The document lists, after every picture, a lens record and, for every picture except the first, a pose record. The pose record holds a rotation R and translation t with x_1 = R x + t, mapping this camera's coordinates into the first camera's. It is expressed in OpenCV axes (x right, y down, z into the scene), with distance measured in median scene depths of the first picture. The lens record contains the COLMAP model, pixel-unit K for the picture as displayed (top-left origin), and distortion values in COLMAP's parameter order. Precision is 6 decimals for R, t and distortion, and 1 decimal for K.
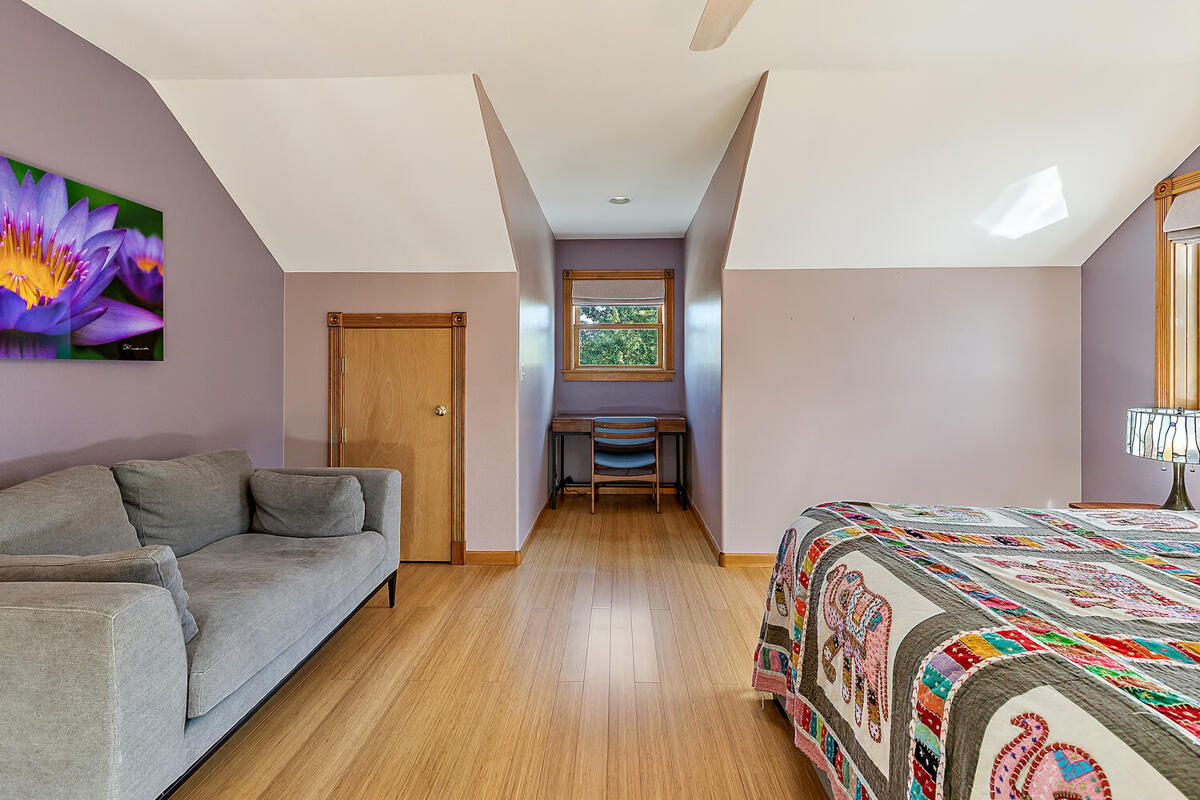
lens RADIAL K [[550.2, 0, 600.7], [0, 550.2, 372.4], [0, 0, 1]] dist [-0.000463, -0.000028]
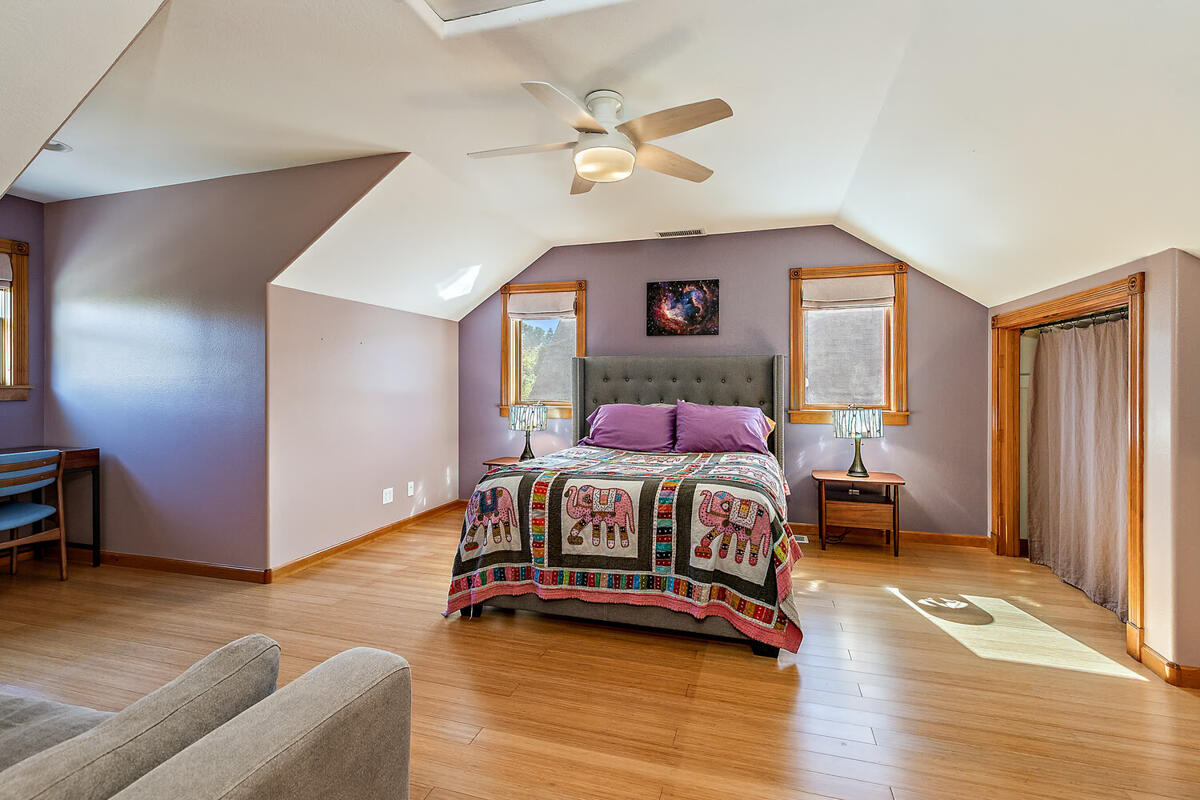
lens RADIAL K [[537.3, 0, 604.9], [0, 537.3, 396.7], [0, 0, 1]] dist [-0.000309, 0.000251]
pose [[0.257878, -0.017994, 0.966010, -0.541906], [0.003029, 0.999837, 0.017815, 0.001348], [-0.966173, -0.001668, 0.257890, 0.164553]]
